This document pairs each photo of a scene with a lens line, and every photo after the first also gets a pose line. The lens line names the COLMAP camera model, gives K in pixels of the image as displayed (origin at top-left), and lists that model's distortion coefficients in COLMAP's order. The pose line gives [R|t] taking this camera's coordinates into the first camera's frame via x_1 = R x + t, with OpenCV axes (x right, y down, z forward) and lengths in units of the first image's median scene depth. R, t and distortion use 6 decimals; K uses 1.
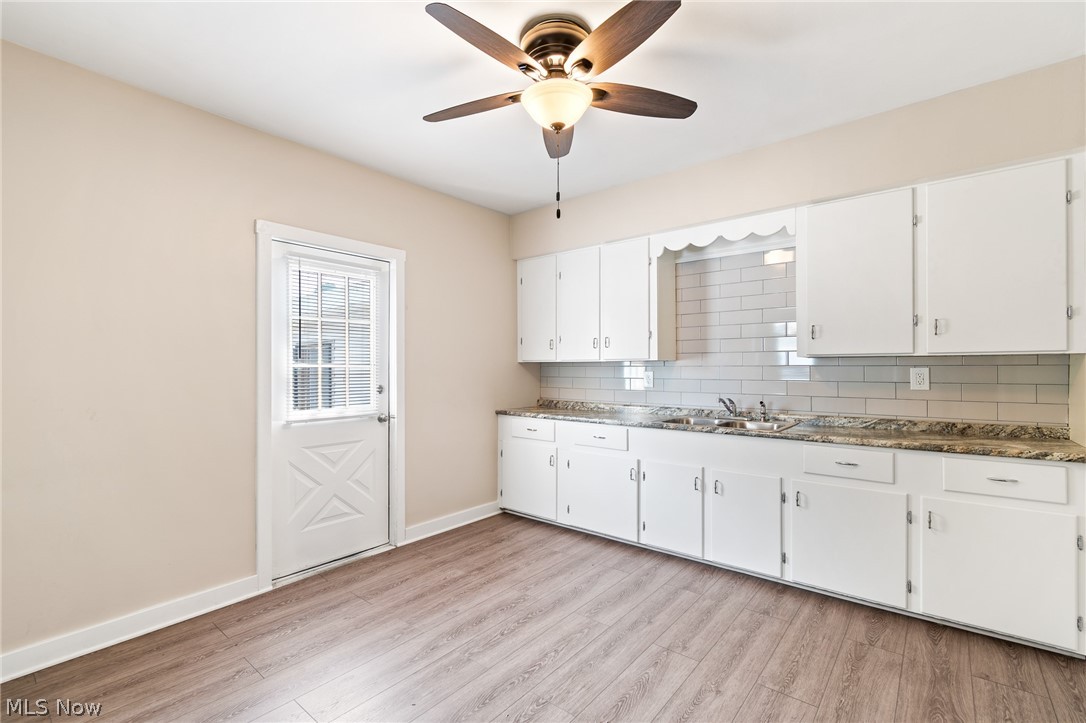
lens RADIAL K [[485.1, 0, 543.0], [0, 485.1, 362.8], [0, 0, 1]] dist [-0.000818, -0.000412]
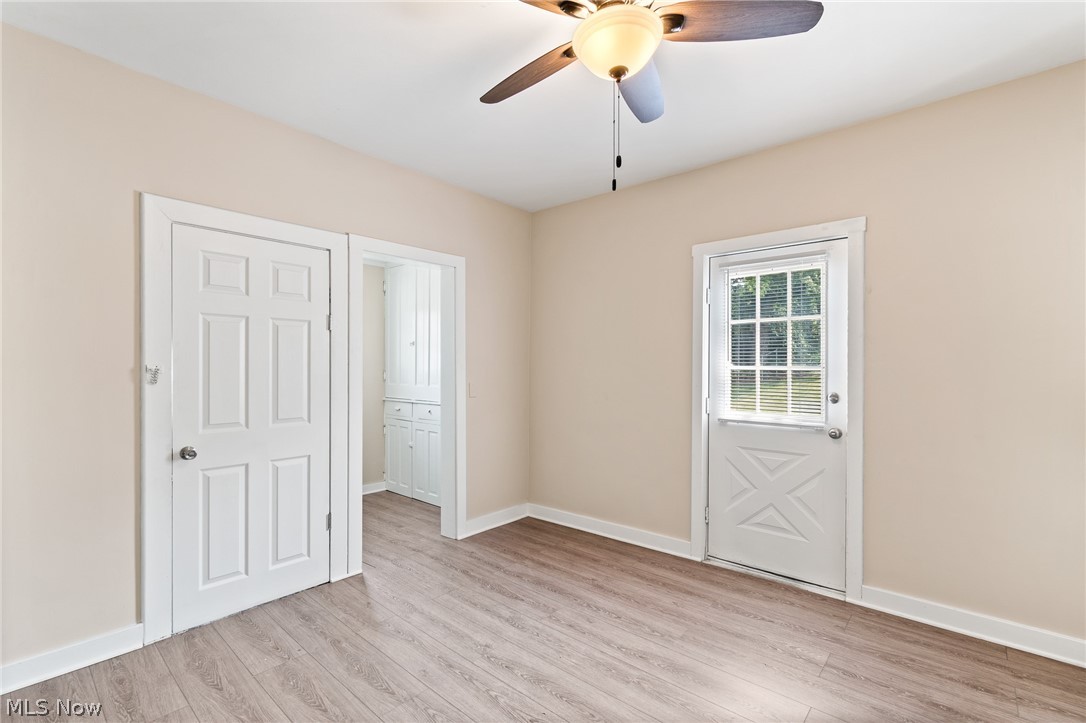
lens RADIAL K [[485.1, 0, 543.3], [0, 485.1, 364.7], [0, 0, 1]] dist [-0.000818, -0.000412]
pose [[-0.027102, 0.004895, -0.999621, 0.540830], [0.005949, 0.999971, 0.004735, -0.009127], [0.999615, -0.005818, -0.027130, 0.587416]]
